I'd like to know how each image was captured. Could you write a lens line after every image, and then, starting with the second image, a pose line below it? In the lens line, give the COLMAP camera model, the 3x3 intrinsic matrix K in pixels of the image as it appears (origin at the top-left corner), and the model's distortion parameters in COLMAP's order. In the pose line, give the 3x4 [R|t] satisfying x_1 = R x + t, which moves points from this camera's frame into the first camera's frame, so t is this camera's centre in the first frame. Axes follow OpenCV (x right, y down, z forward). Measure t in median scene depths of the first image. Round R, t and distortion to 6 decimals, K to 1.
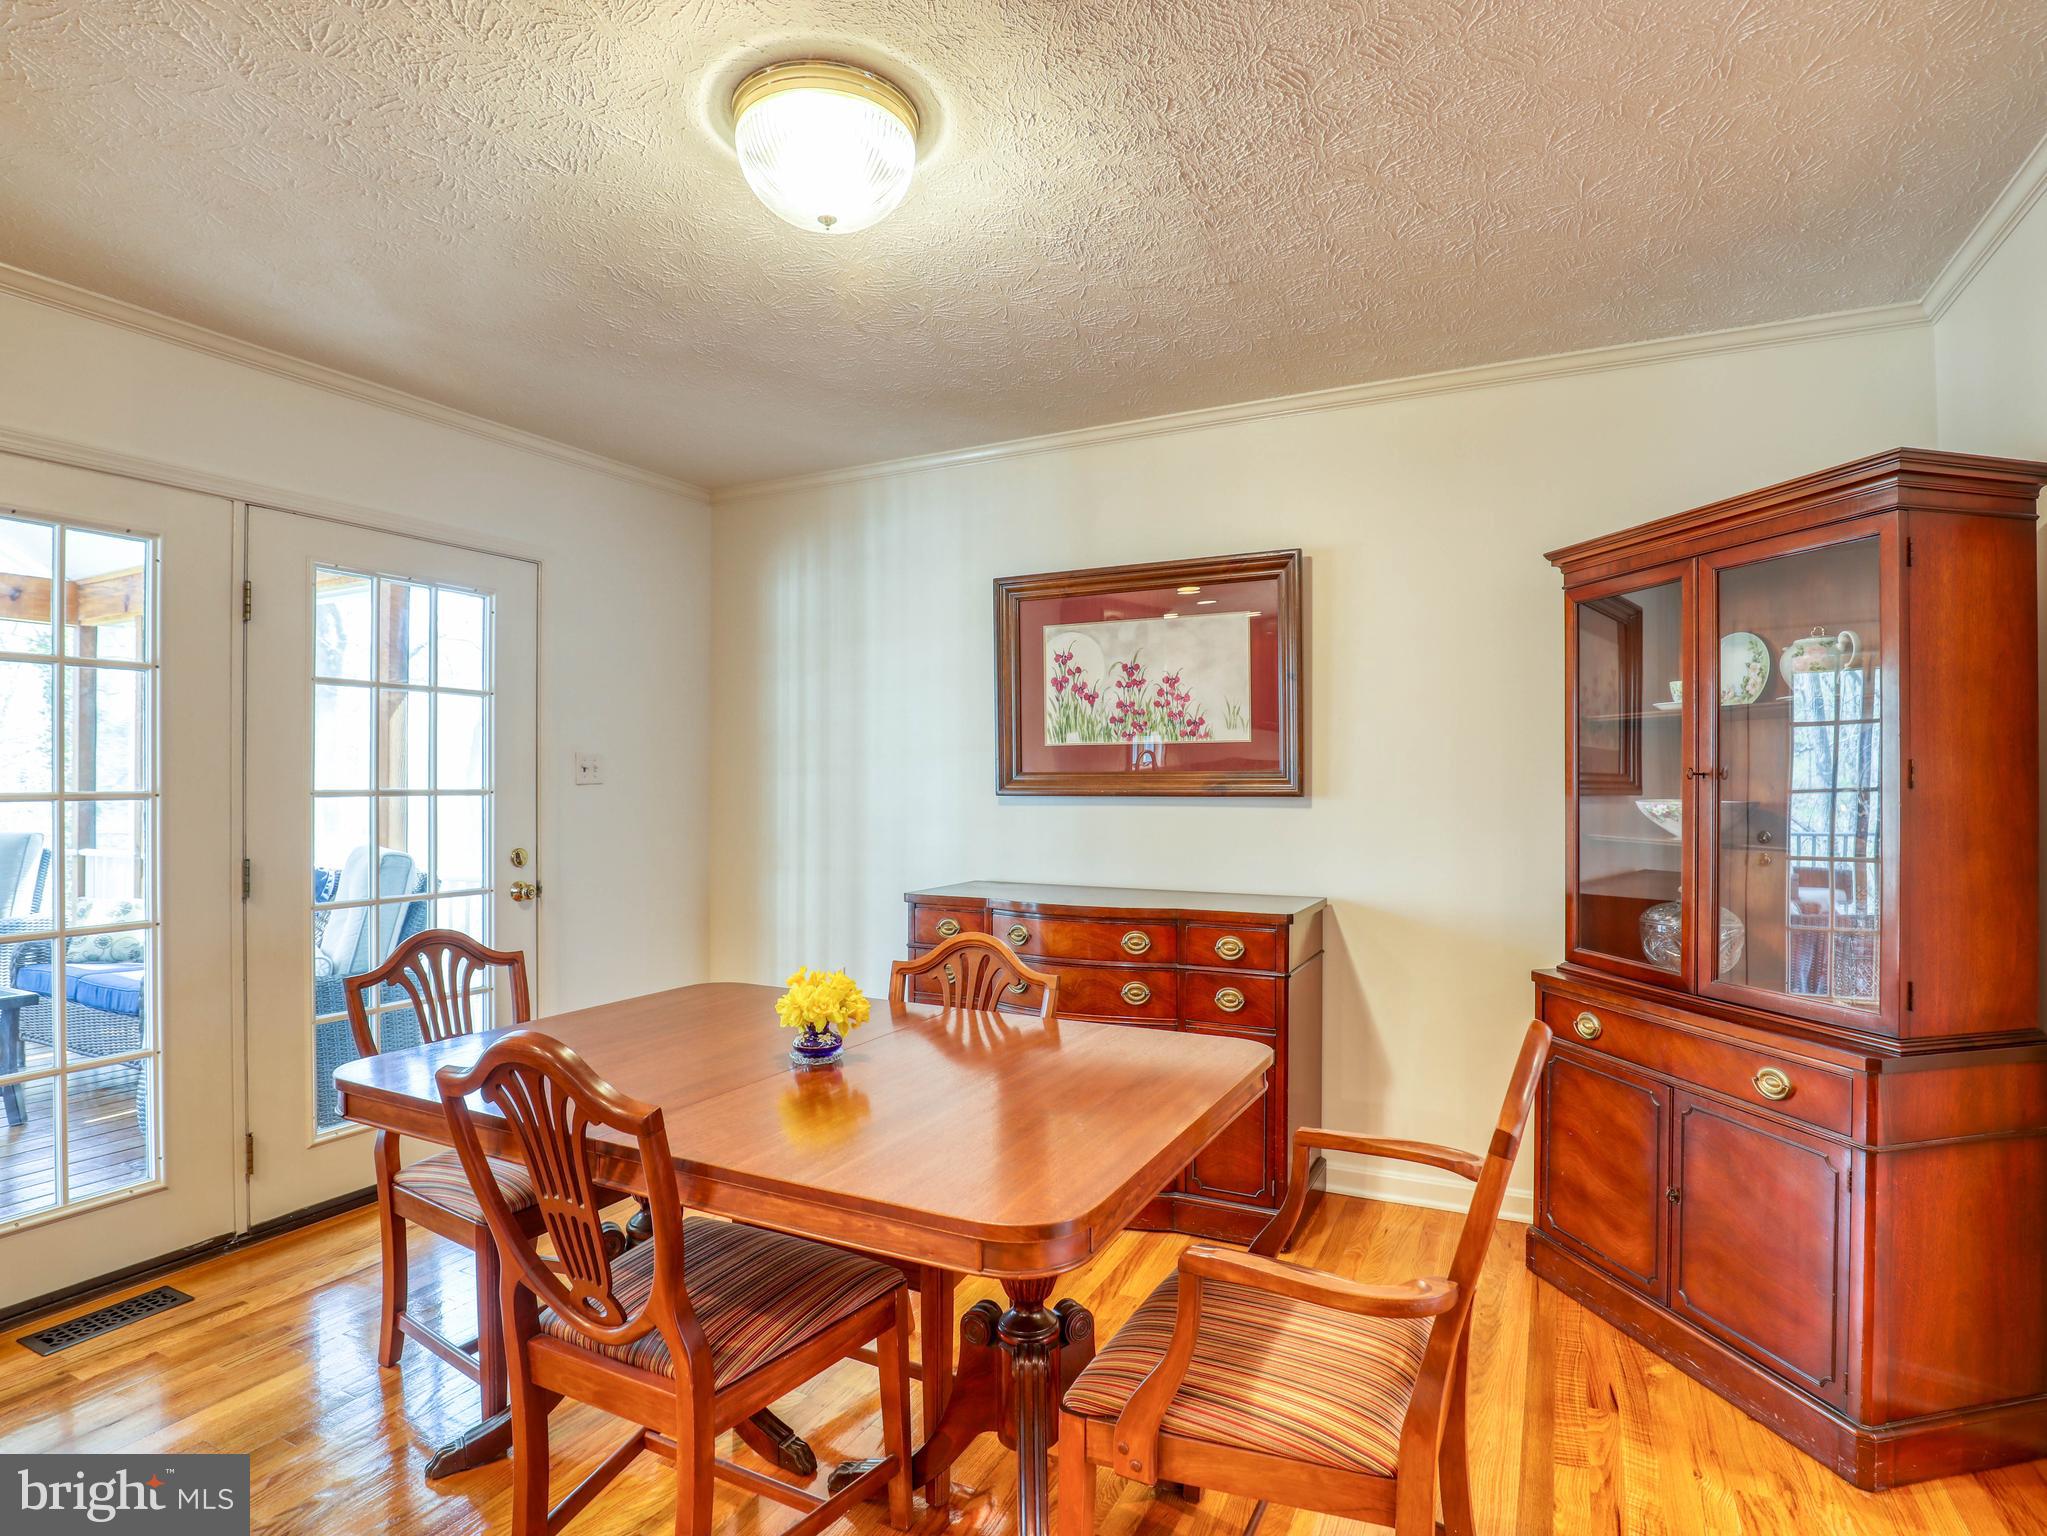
lens RADIAL K [[1057.7, 0, 1018.6], [0, 1057.7, 775.9], [0, 0, 1]] dist [-0.032728, 0.003973]
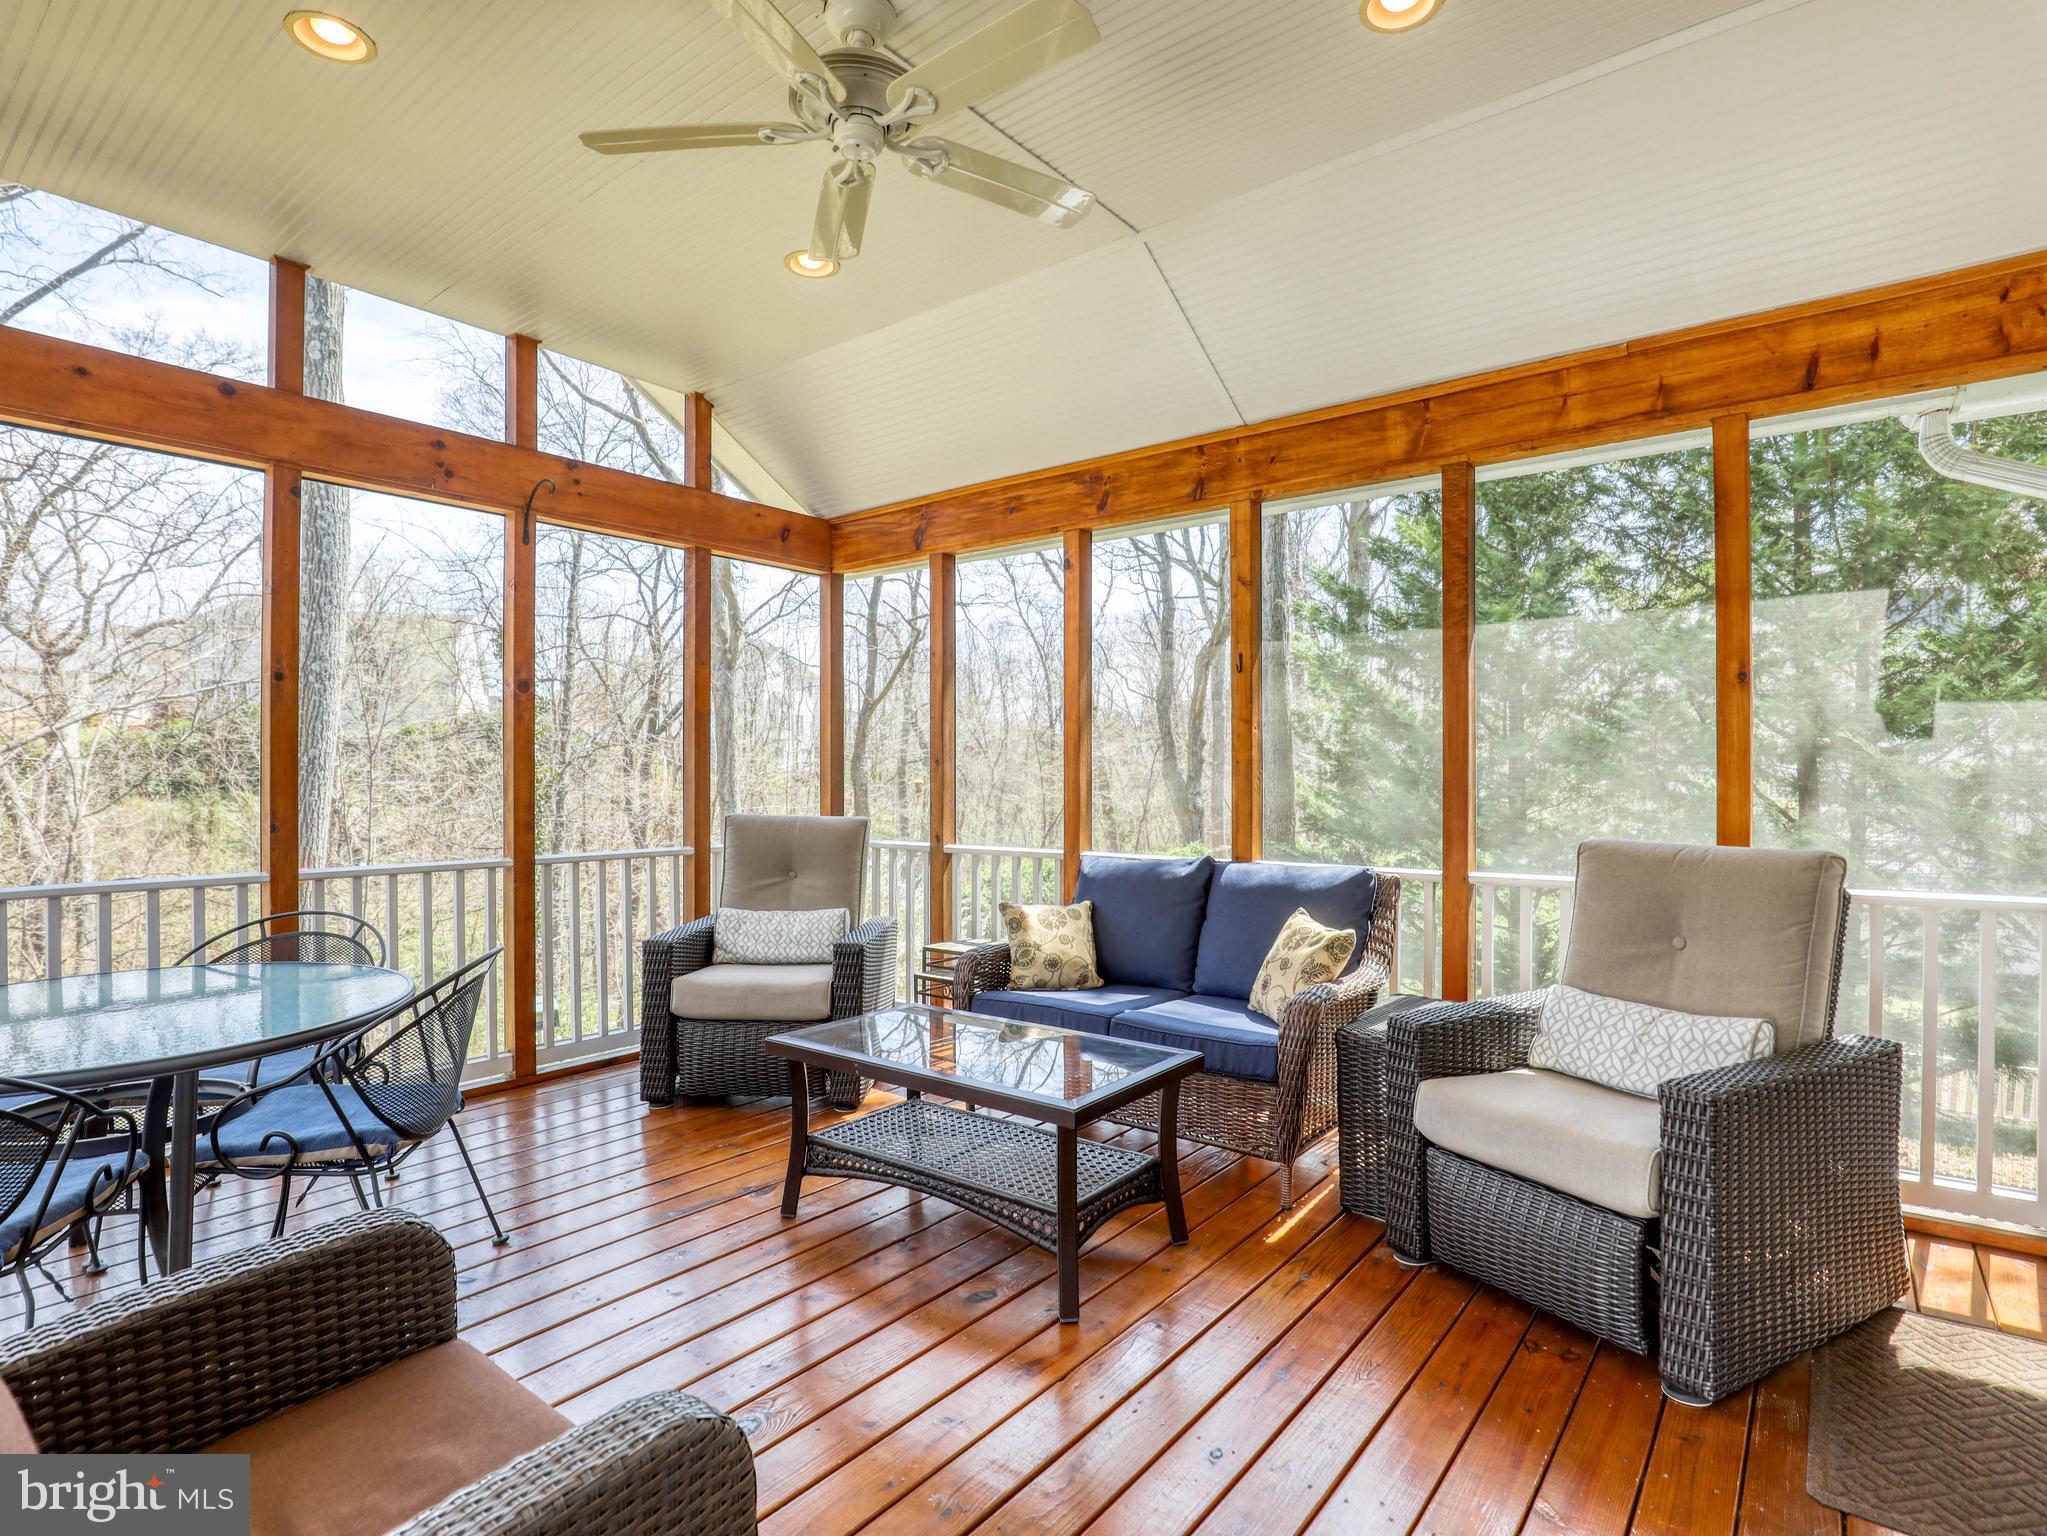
lens RADIAL K [[1057.7, 0, 1048.2], [0, 1057.7, 773.2], [0, 0, 1]] dist [-0.032728, 0.003973]
pose [[0.984509, 0.001029, -0.175332, -0.609830], [-0.000297, 0.999991, 0.004198, 0.014898], [0.175335, -0.004081, 0.984500, 0.192059]]
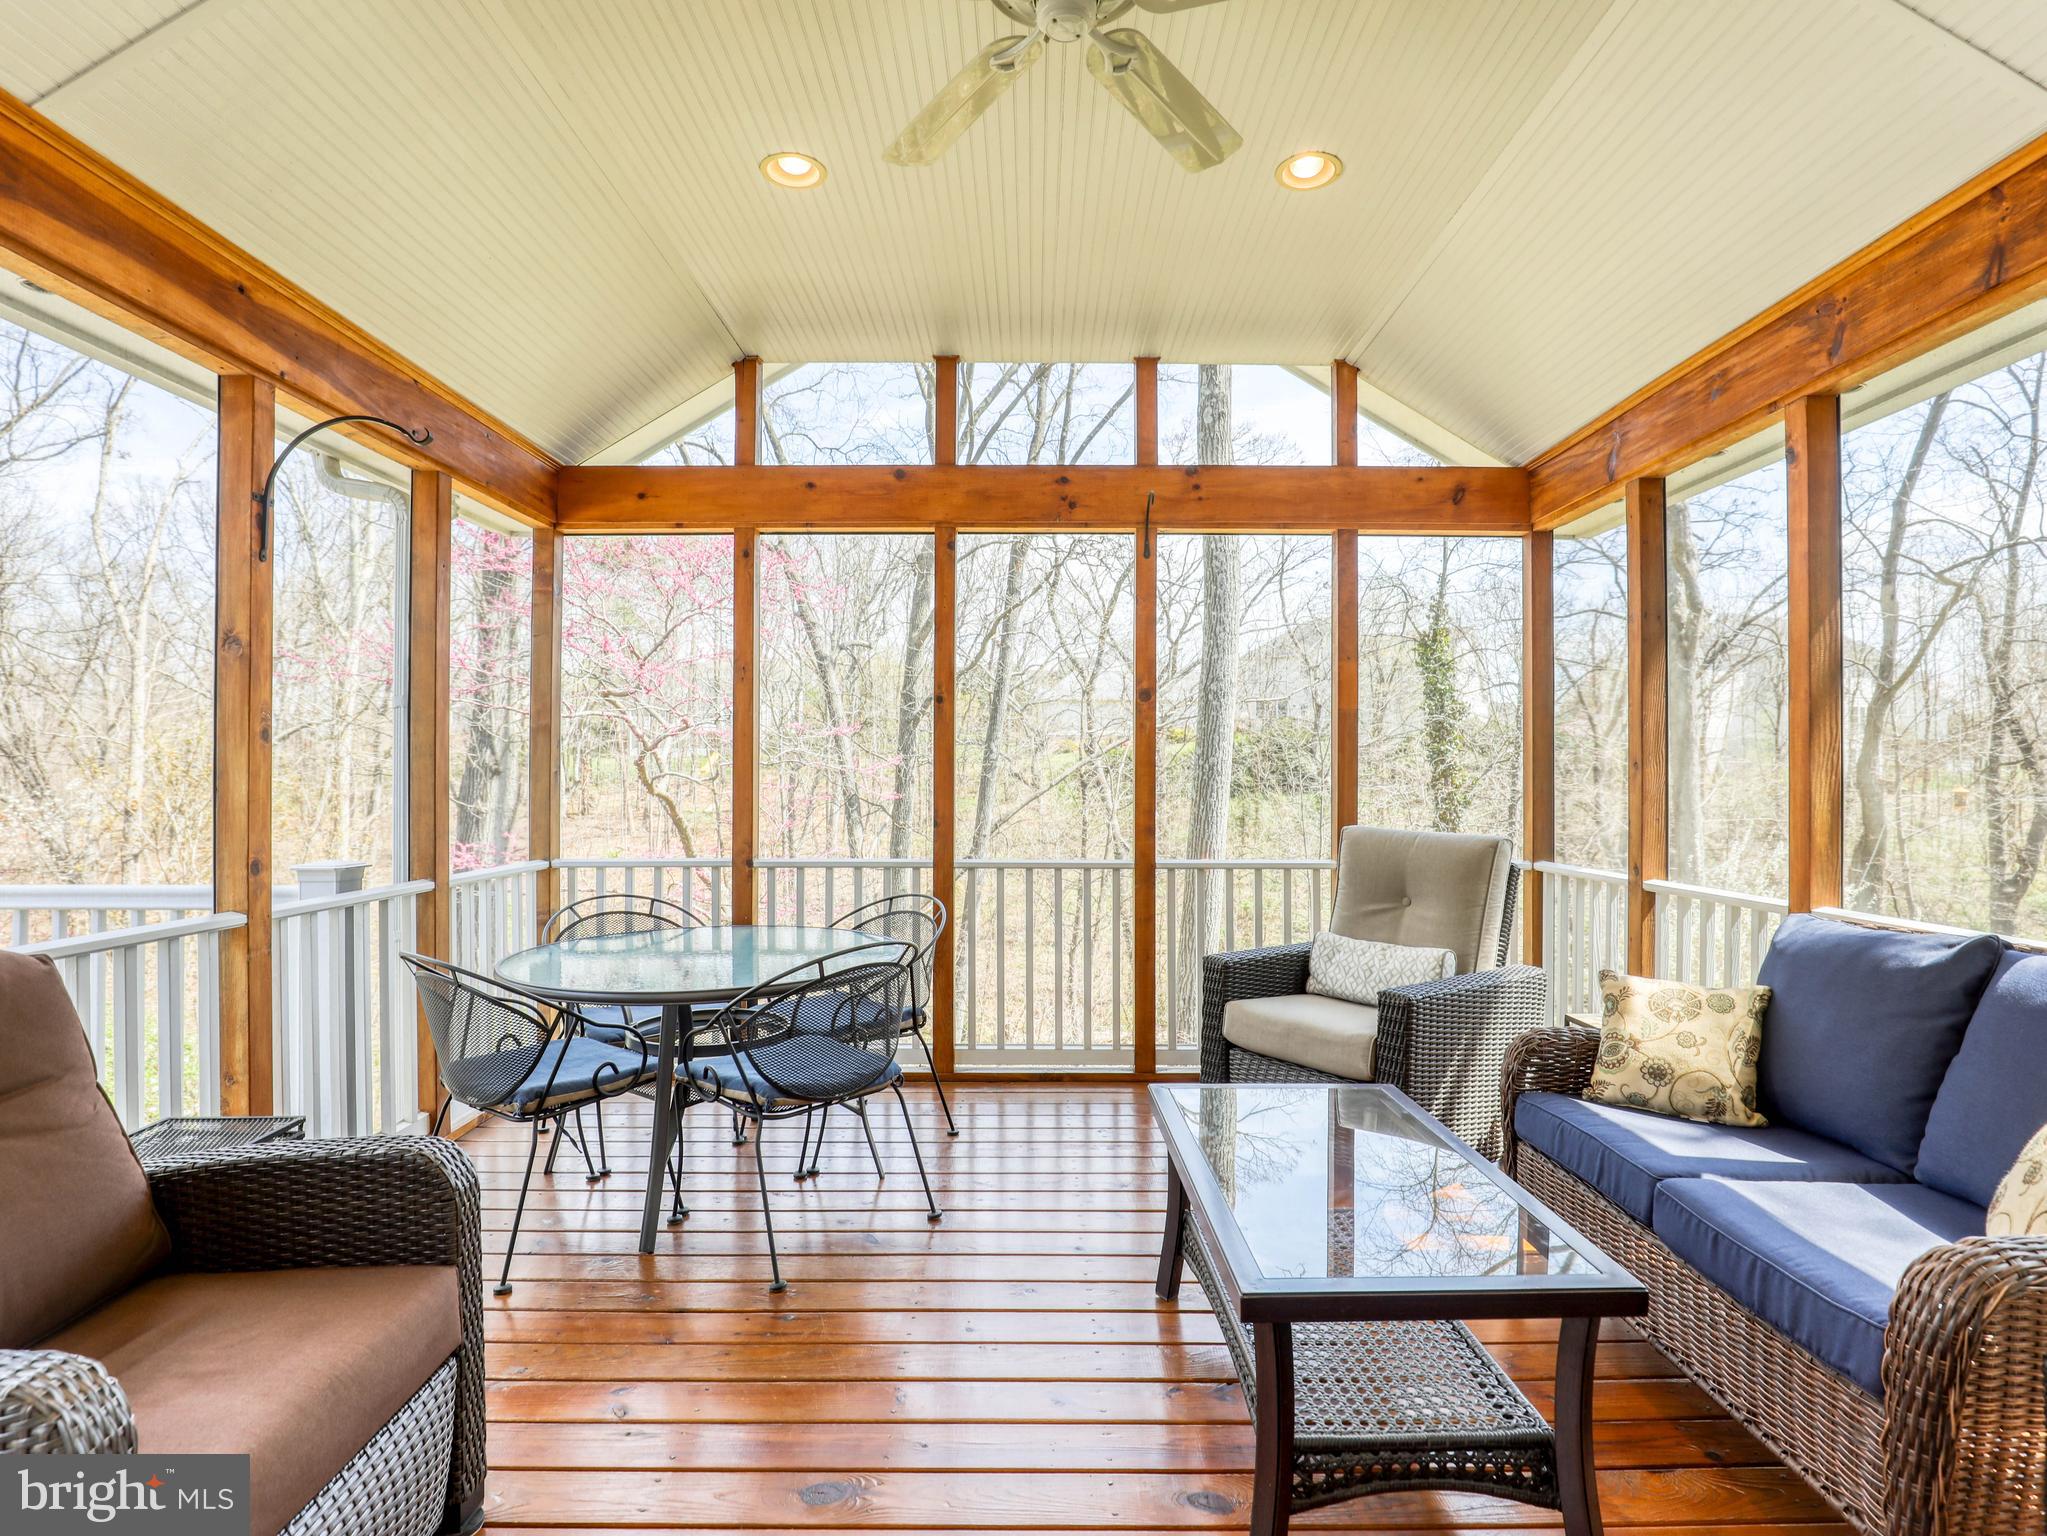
lens RADIAL K [[1057.7, 0, 1034.1], [0, 1057.7, 773.8], [0, 0, 1]] dist [-0.032728, 0.003973]
pose [[0.461283, -0.000727, -0.887253, -0.469430], [0.000915, 1.000000, -0.000343, 0.014339], [0.887252, -0.000654, 0.461284, 0.408373]]
